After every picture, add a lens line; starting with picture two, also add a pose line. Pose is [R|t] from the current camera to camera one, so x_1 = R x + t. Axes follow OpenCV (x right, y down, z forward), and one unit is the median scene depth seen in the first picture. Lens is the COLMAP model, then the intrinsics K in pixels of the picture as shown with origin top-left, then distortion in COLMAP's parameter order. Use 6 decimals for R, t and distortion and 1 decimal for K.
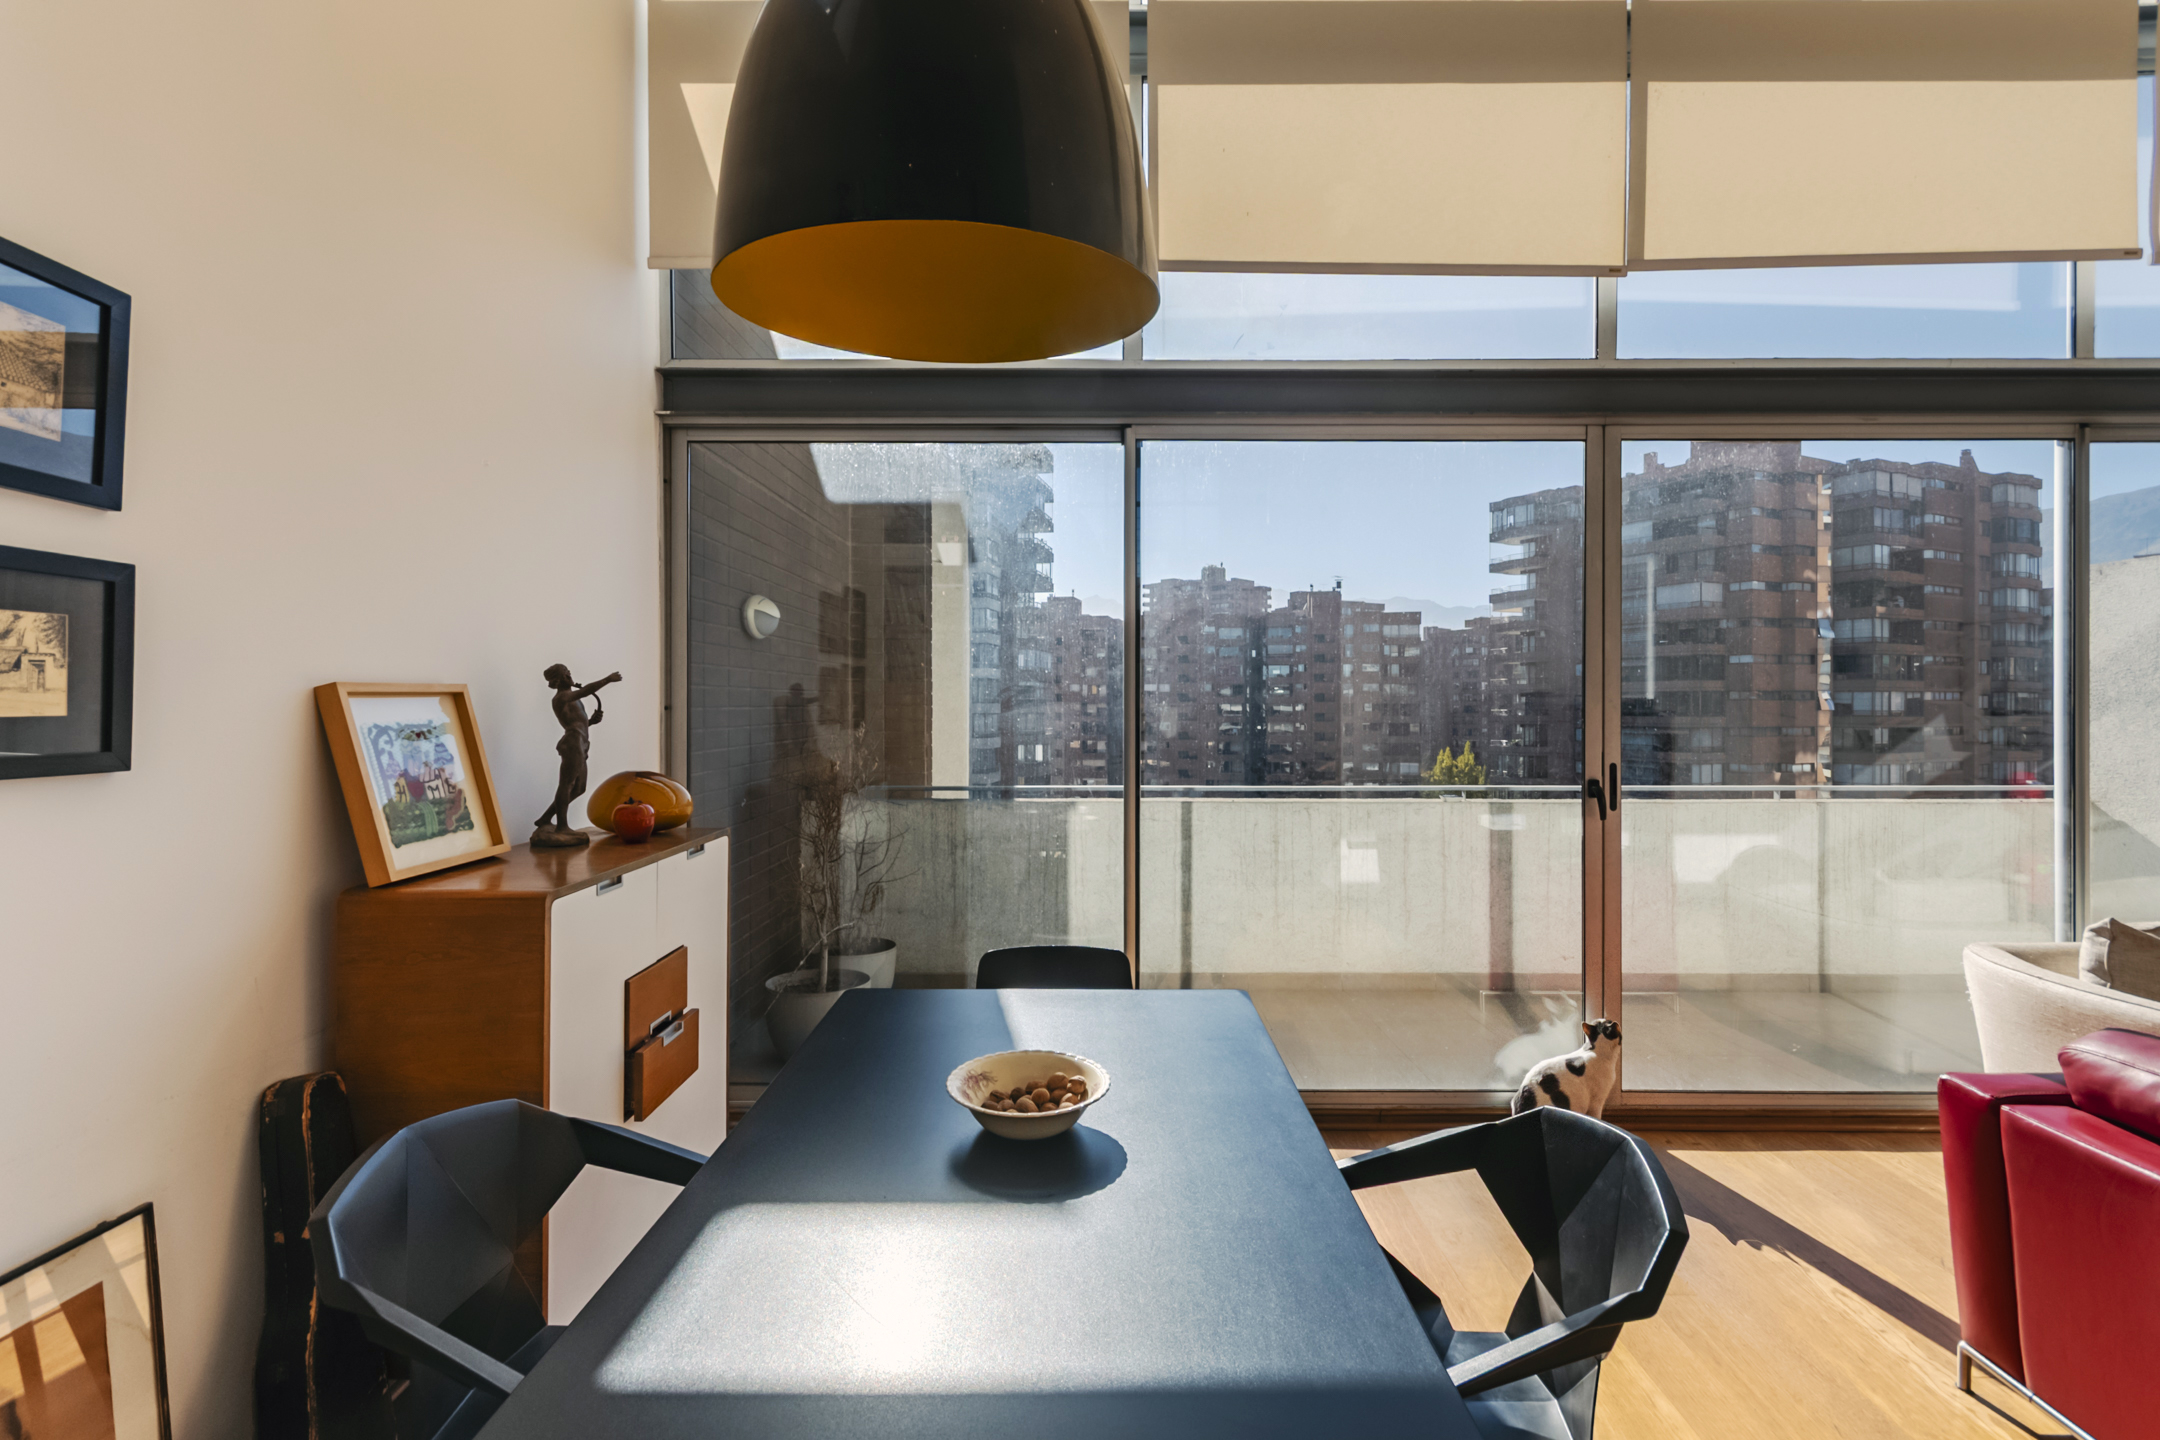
lens RADIAL K [[953.3, 0, 1087.5], [0, 953.3, 648.2], [0, 0, 1]] dist [0.001304, 0.000006]
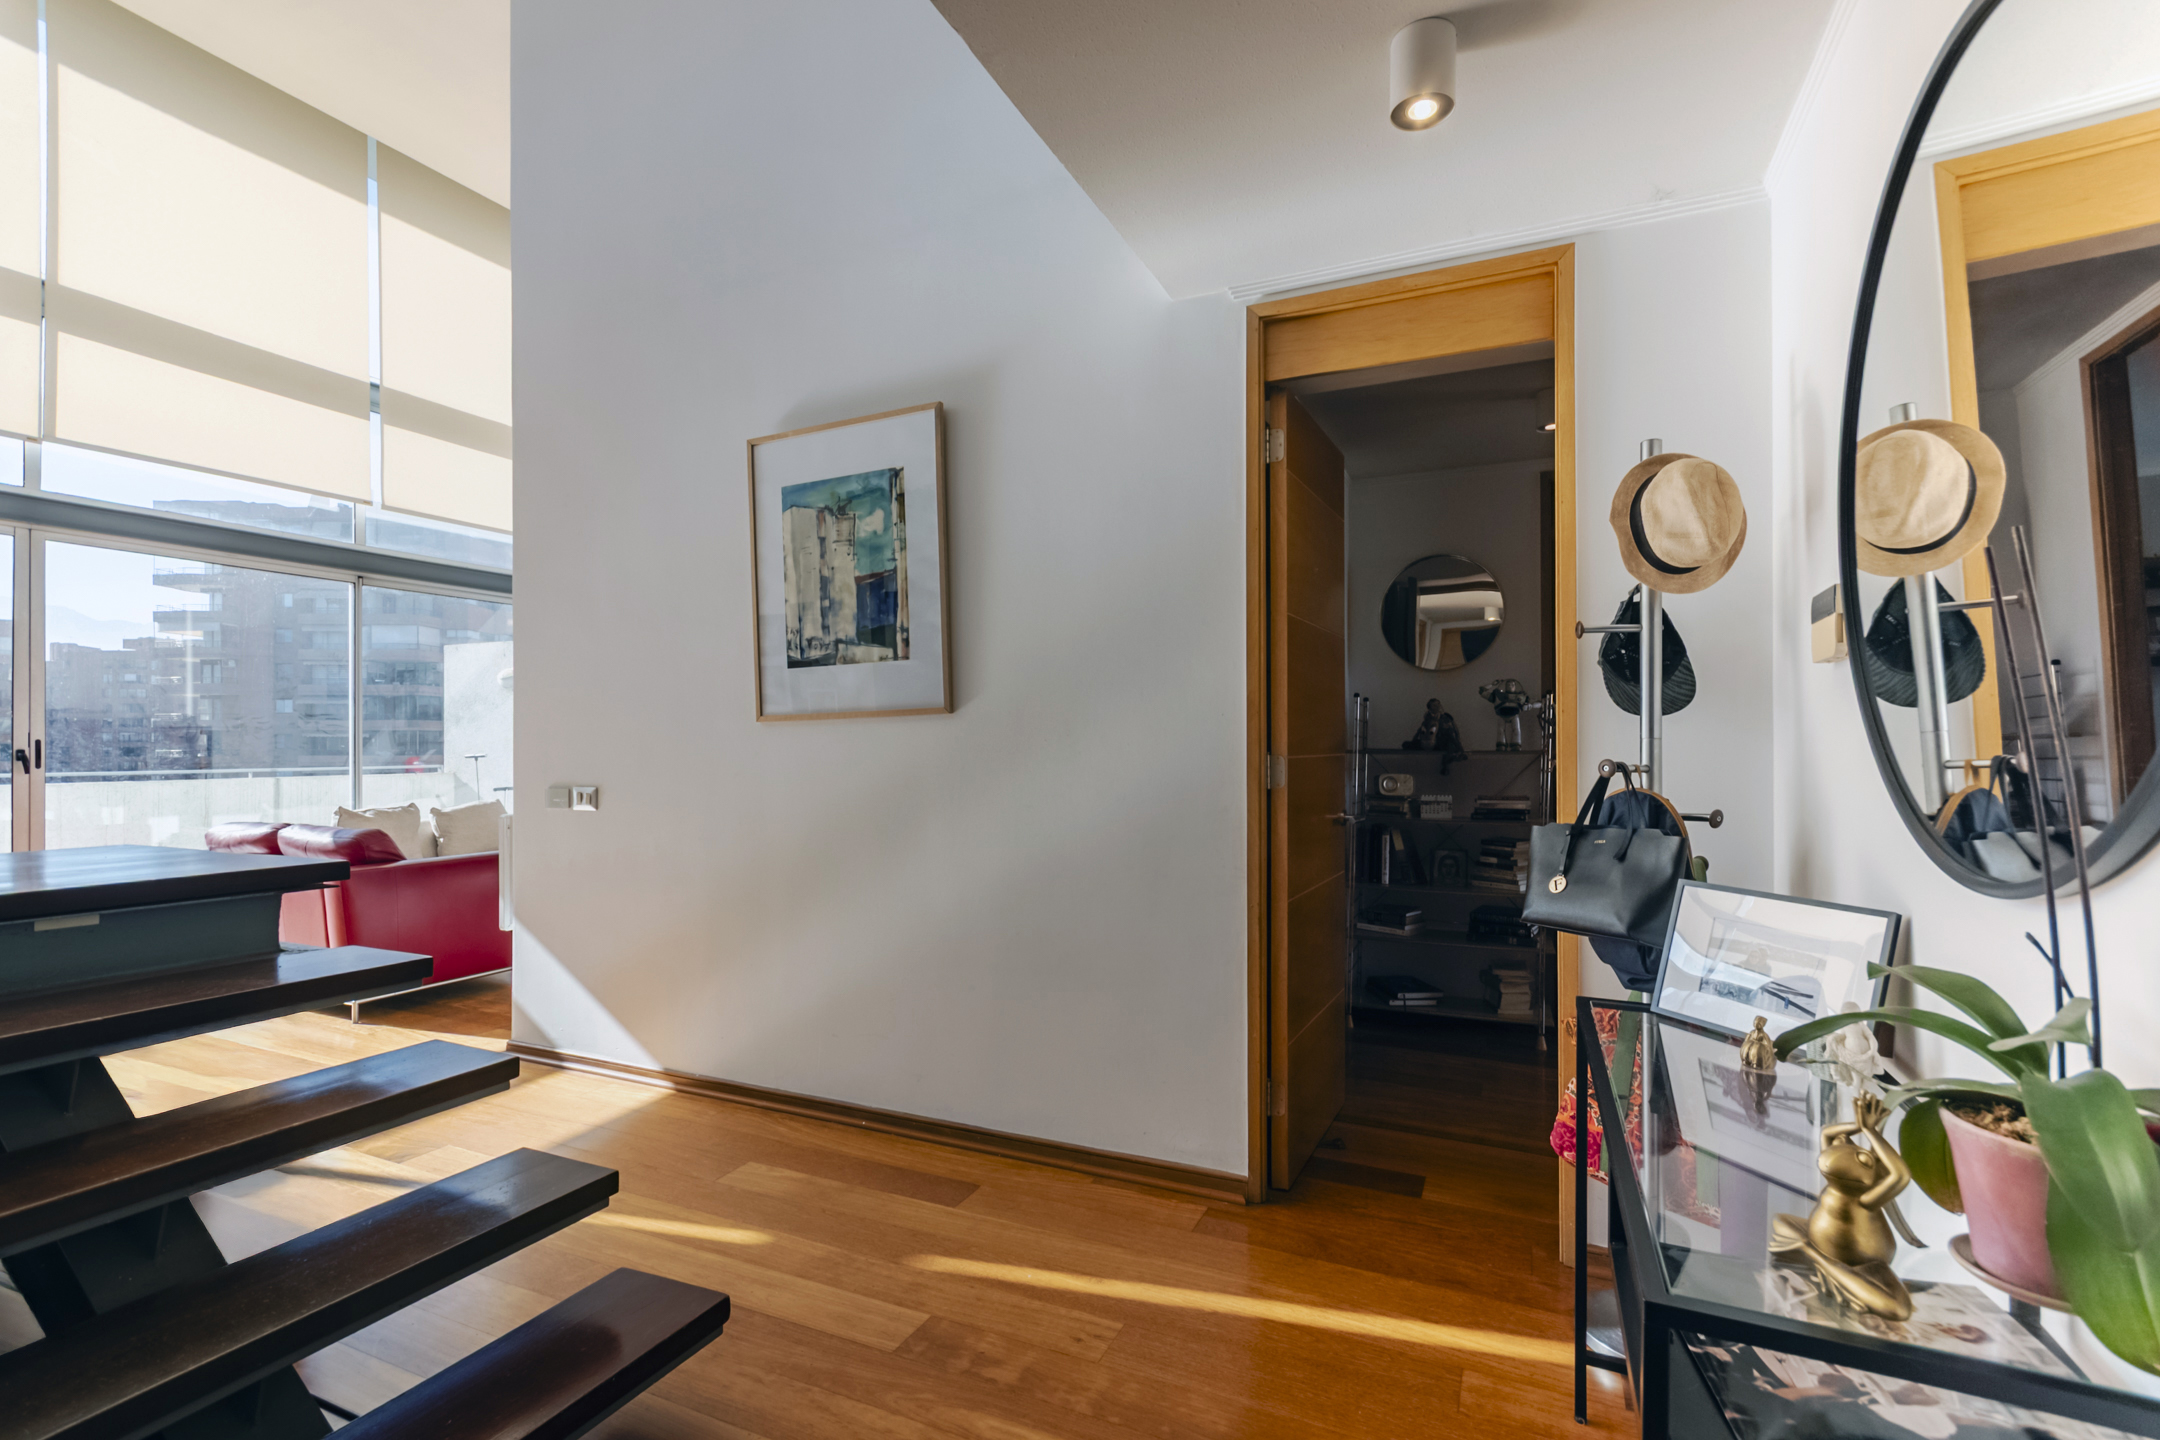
lens RADIAL K [[942.6, 0, 1057.4], [0, 942.6, 747.2], [0, 0, 1]] dist [0.001483, 0.000222]
pose [[0.407323, -0.004281, 0.913274, -0.009270], [-0.050268, 0.998368, 0.027099, 0.000183], [-0.911900, -0.056947, 0.406443, -0.055493]]
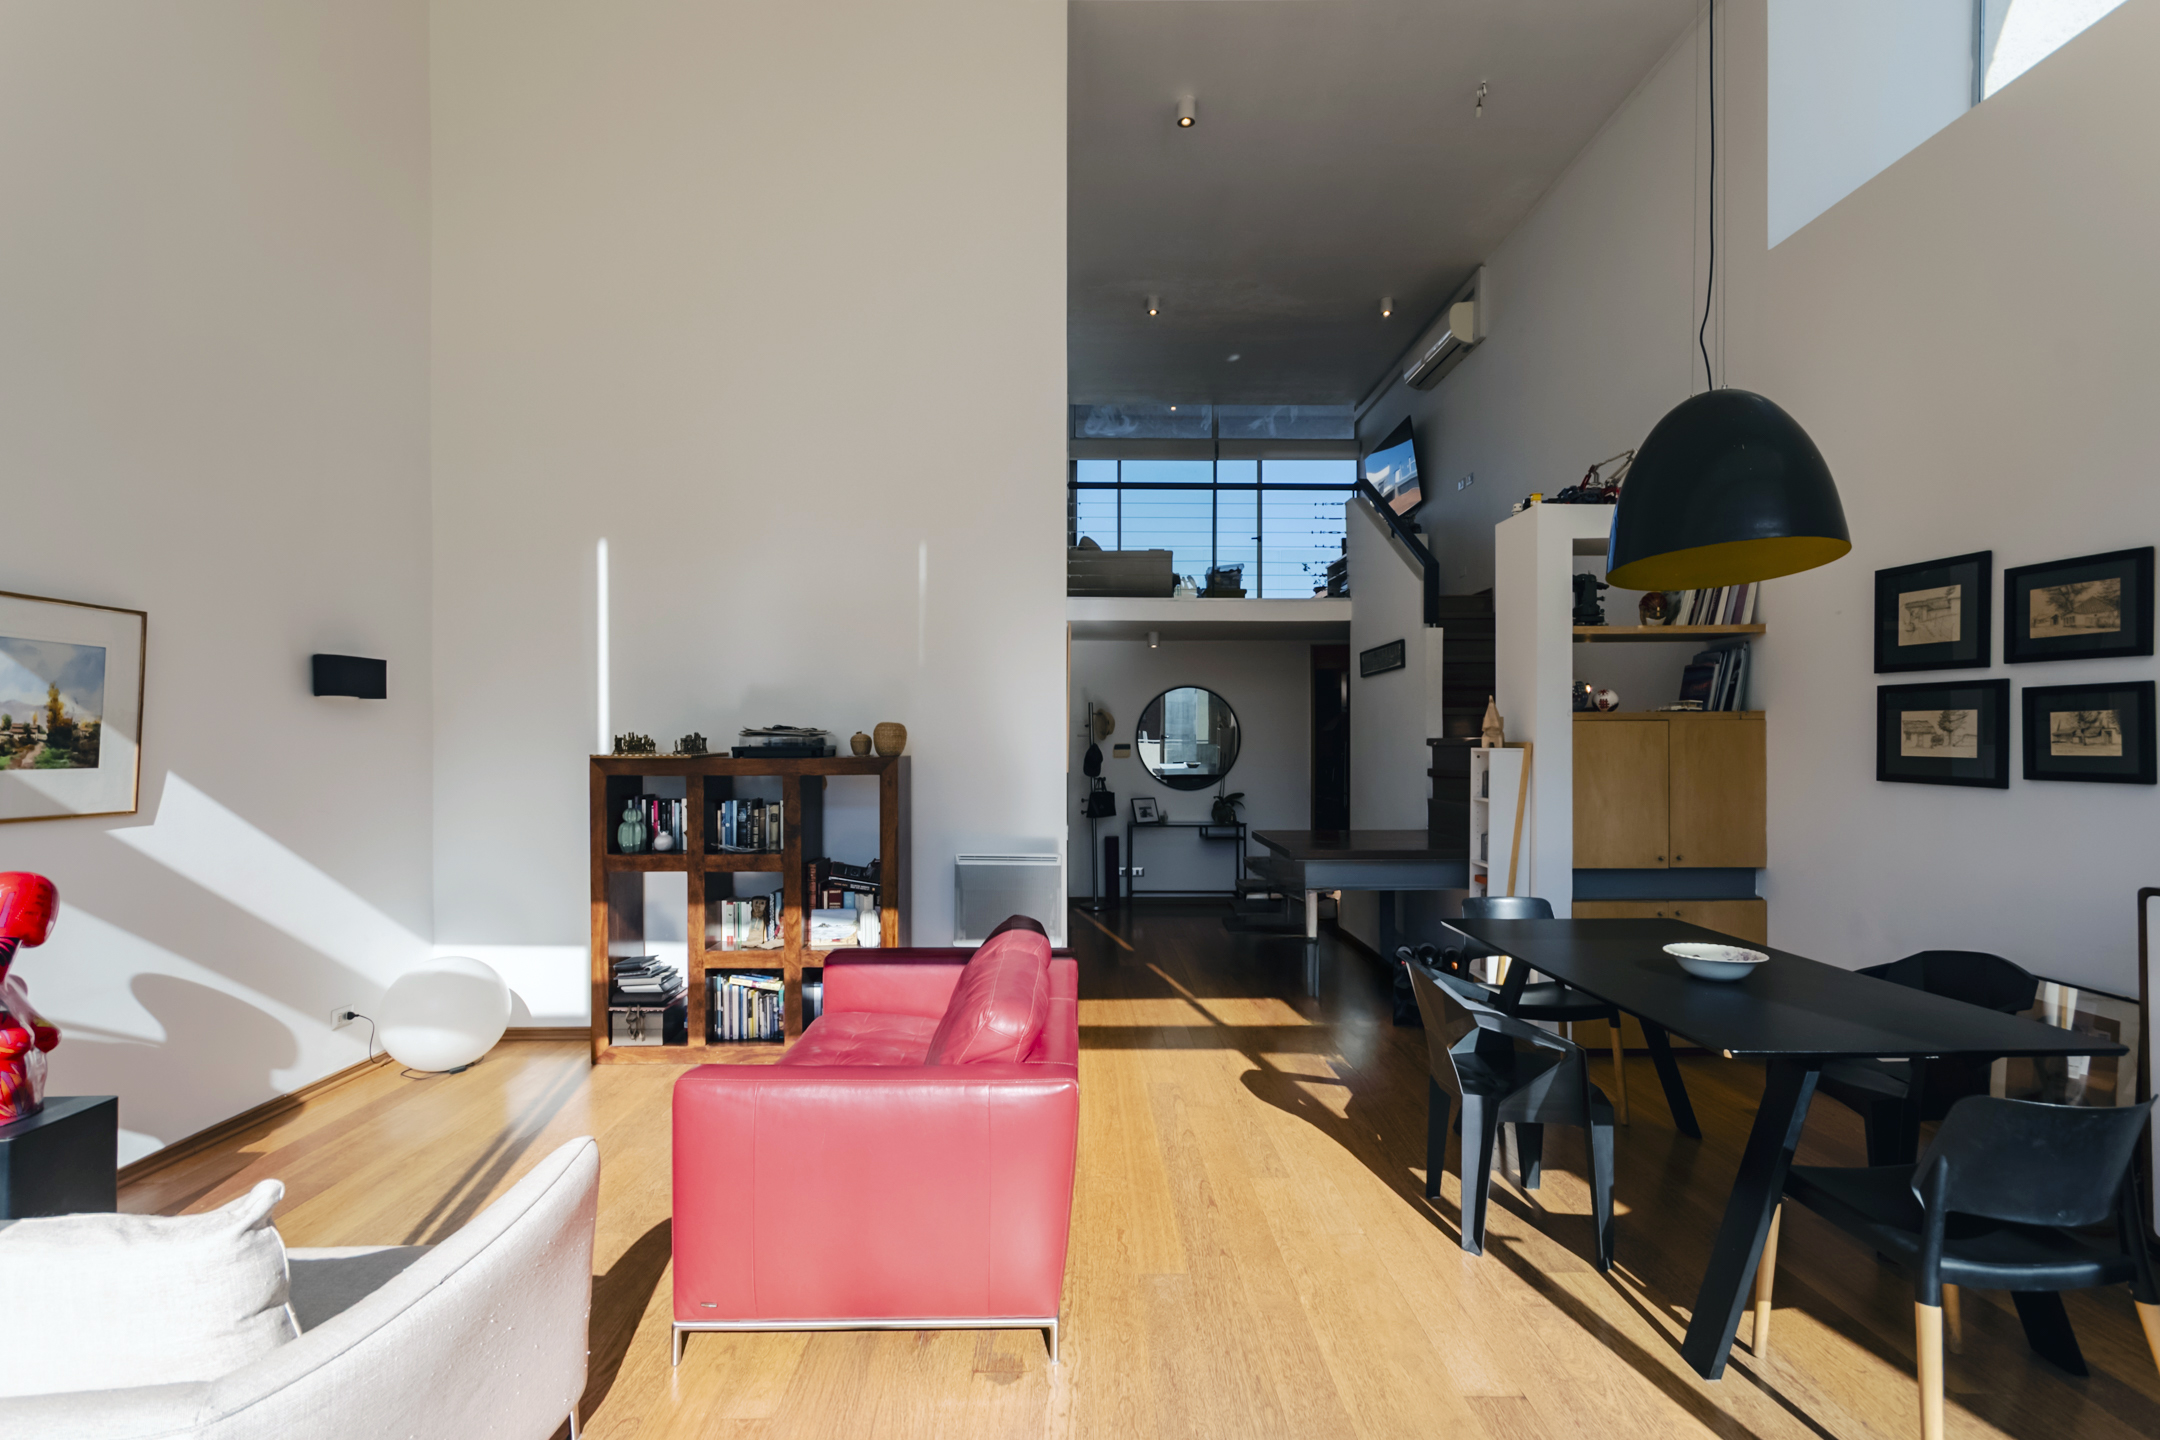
lens RADIAL K [[965.6, 0, 1080.0], [0, 965.6, 720.0], [0, 0, 1]] dist [0.025787, 0.000229]
pose [[-0.999830, 0.000500, -0.018419, 0.026222], [0.002017, 0.996595, -0.082427, 0.003341], [0.018315, -0.082450, -0.996427, 0.062863]]
